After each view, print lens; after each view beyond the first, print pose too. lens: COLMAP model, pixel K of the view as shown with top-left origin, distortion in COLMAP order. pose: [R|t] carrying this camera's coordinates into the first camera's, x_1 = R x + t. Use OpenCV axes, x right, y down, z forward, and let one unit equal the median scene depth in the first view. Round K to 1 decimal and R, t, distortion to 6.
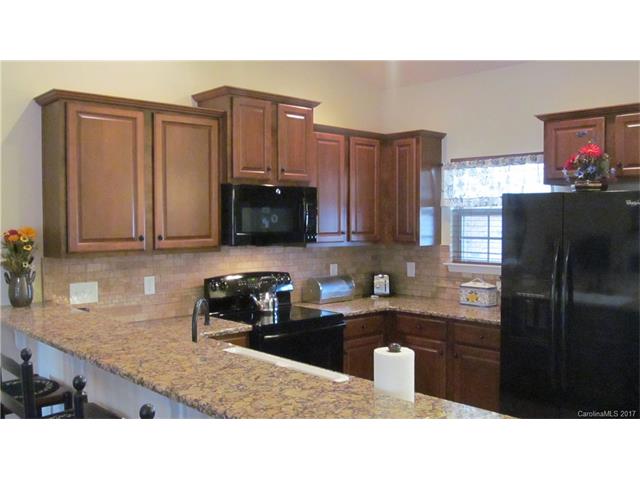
lens RADIAL K [[615.8, 0, 320.0], [0, 615.8, 240.0], [0, 0, 1]] dist [-0.044174, 0.004709]
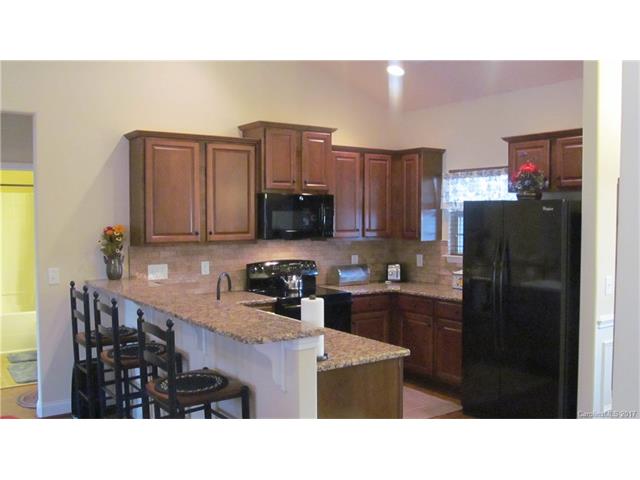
lens RADIAL K [[615.8, 0, 320.0], [0, 615.8, 240.0], [0, 0, 1]] dist [-0.044174, 0.004709]
pose [[0.989409, 0.007812, -0.144944, 0.152840], [-0.006949, 0.999955, 0.006461, 0.001143], [0.144988, -0.005386, 0.989419, -0.279011]]
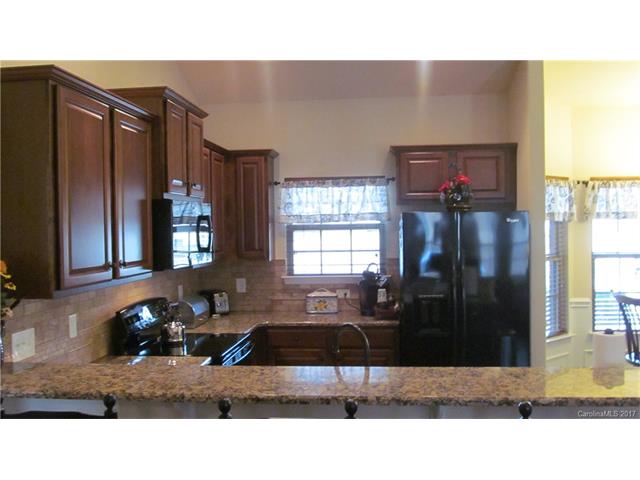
lens RADIAL K [[615.8, 0, 320.0], [0, 615.8, 240.0], [0, 0, 1]] dist [-0.044174, 0.004709]
pose [[0.753842, -0.022973, 0.656654, -0.490663], [0.037556, 0.999261, -0.008155, -0.015491], [-0.655981, 0.030809, 0.754148, 0.182033]]
